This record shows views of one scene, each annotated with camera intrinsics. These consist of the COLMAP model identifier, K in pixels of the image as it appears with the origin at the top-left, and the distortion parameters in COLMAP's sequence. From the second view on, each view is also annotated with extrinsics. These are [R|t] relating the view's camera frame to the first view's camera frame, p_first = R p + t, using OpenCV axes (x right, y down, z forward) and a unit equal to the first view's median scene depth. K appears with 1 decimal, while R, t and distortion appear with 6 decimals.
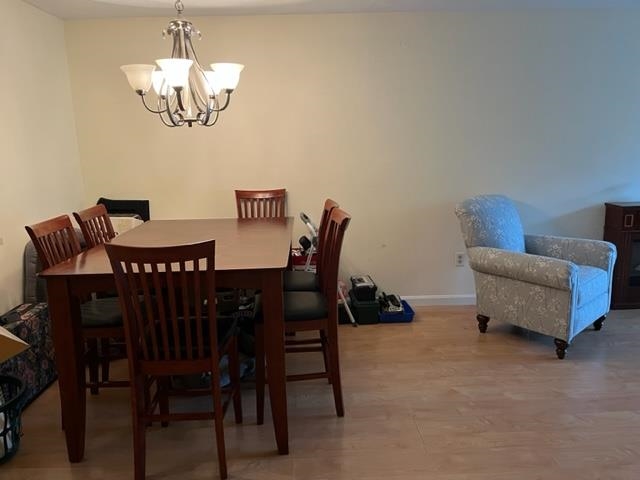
lens RADIAL K [[480.3, 0, 320.0], [0, 480.3, 240.0], [0, 0, 1]] dist [0.054669, -0.057899]
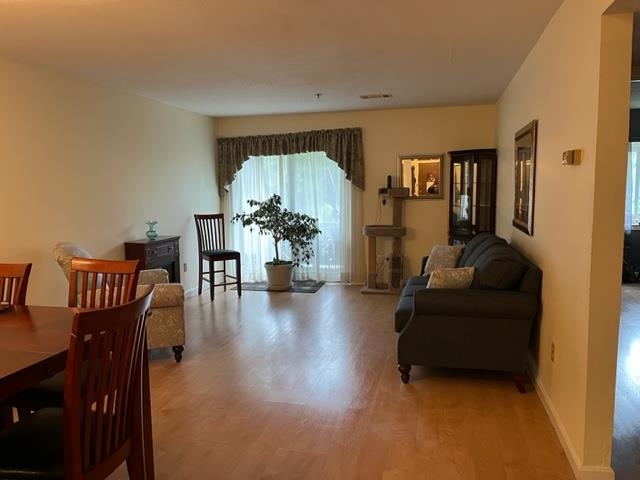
lens RADIAL K [[480.3, 0, 320.0], [0, 480.3, 240.0], [0, 0, 1]] dist [0.054669, -0.057899]
pose [[0.259716, -0.078686, 0.962474, -0.563963], [0.187996, 0.981726, 0.029530, -0.031666], [-0.947209, 0.173271, 0.269762, 0.254003]]
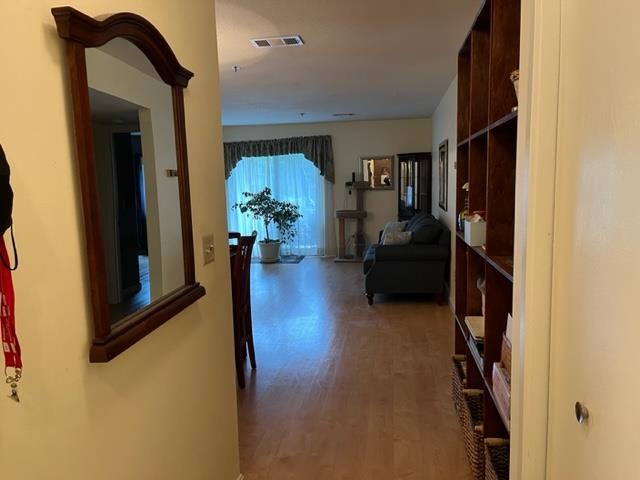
lens RADIAL K [[480.3, 0, 320.0], [0, 480.3, 240.0], [0, 0, 1]] dist [0.054669, -0.057899]
pose [[0.170992, -0.096530, 0.980532, -1.162919], [0.203703, 0.977151, 0.060674, -0.016664], [-0.963985, 0.189363, 0.186748, 0.231104]]
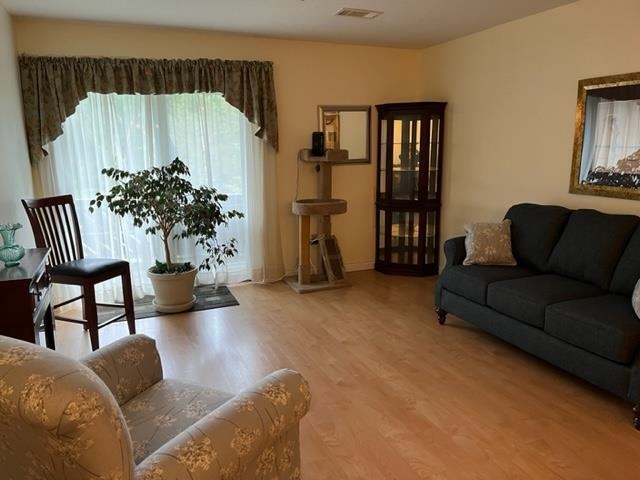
lens RADIAL K [[480.3, 0, 320.0], [0, 480.3, 240.0], [0, 0, 1]] dist [0.054669, -0.057899]
pose [[-0.352190, -0.155448, 0.922929, 0.007764], [0.193666, 0.952664, 0.234359, -0.207820], [-0.915672, 0.261279, -0.305414, 0.996334]]
